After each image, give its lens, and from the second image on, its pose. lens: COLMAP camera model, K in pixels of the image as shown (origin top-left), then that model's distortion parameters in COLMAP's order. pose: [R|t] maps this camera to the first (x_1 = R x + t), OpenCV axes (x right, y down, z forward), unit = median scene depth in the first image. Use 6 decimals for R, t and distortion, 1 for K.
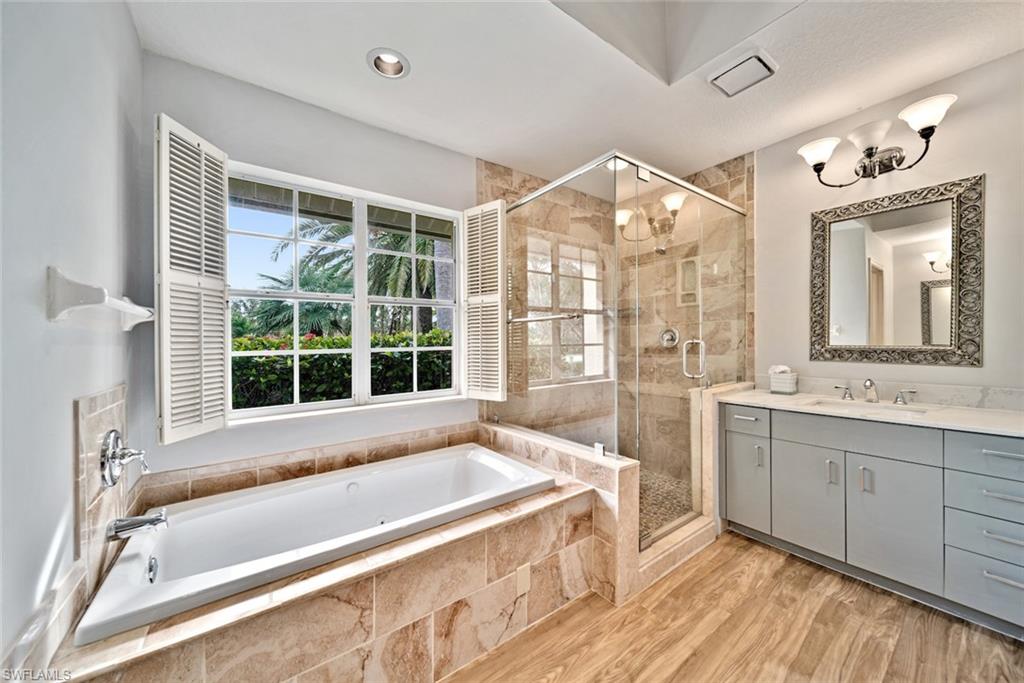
lens RADIAL K [[362.0, 0, 524.9], [0, 362.0, 334.2], [0, 0, 1]] dist [0.000663, -0.001706]
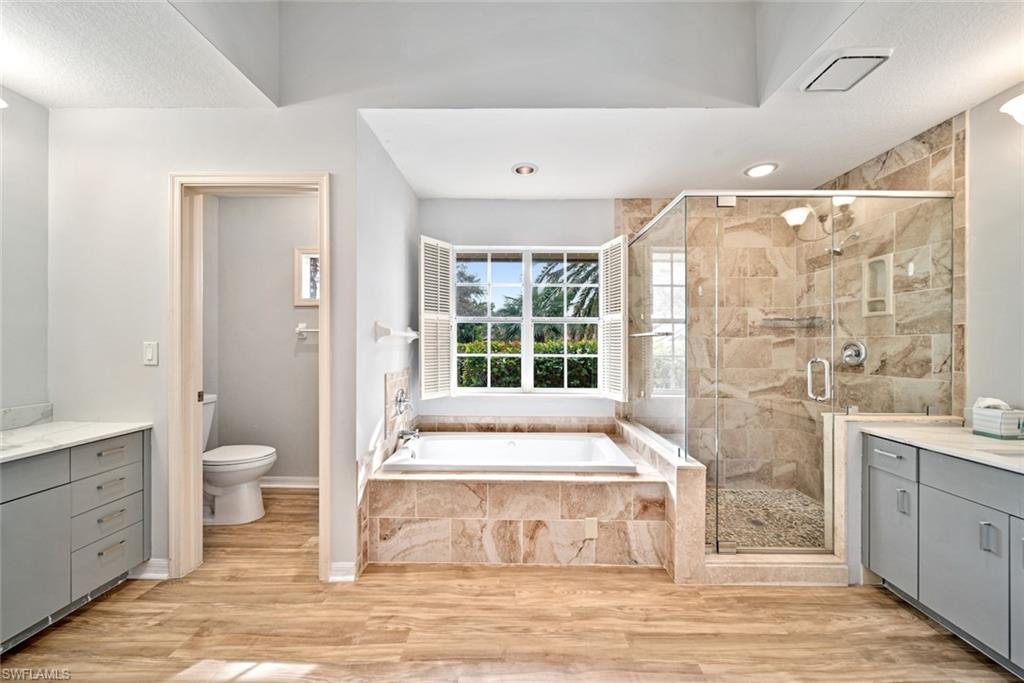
lens RADIAL K [[362.0, 0, 523.2], [0, 362.0, 337.4], [0, 0, 1]] dist [0.000663, -0.001706]
pose [[0.804458, 0.010527, -0.593916, 0.426433], [-0.008258, 0.999945, 0.006538, -0.039174], [0.593952, -0.000355, 0.804501, -0.186846]]
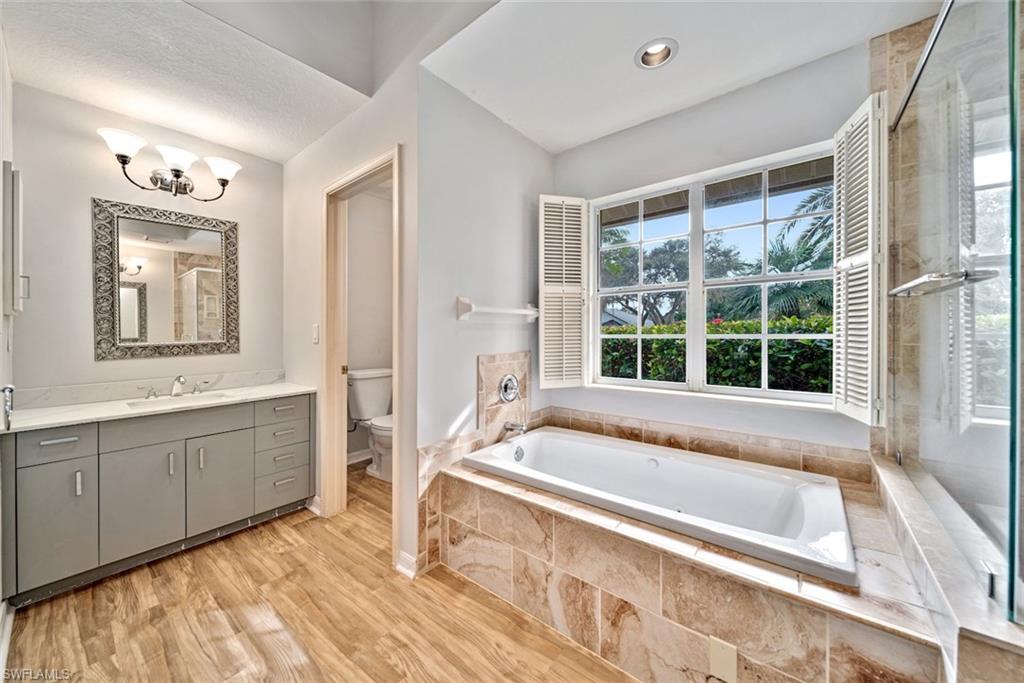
lens RADIAL K [[362.0, 0, 519.1], [0, 362.0, 332.0], [0, 0, 1]] dist [0.000663, -0.001706]
pose [[0.252990, 0.012256, -0.967391, 0.412080], [0.025805, 0.999479, 0.019411, 0.002323], [0.967125, -0.029875, 0.252542, 0.318519]]
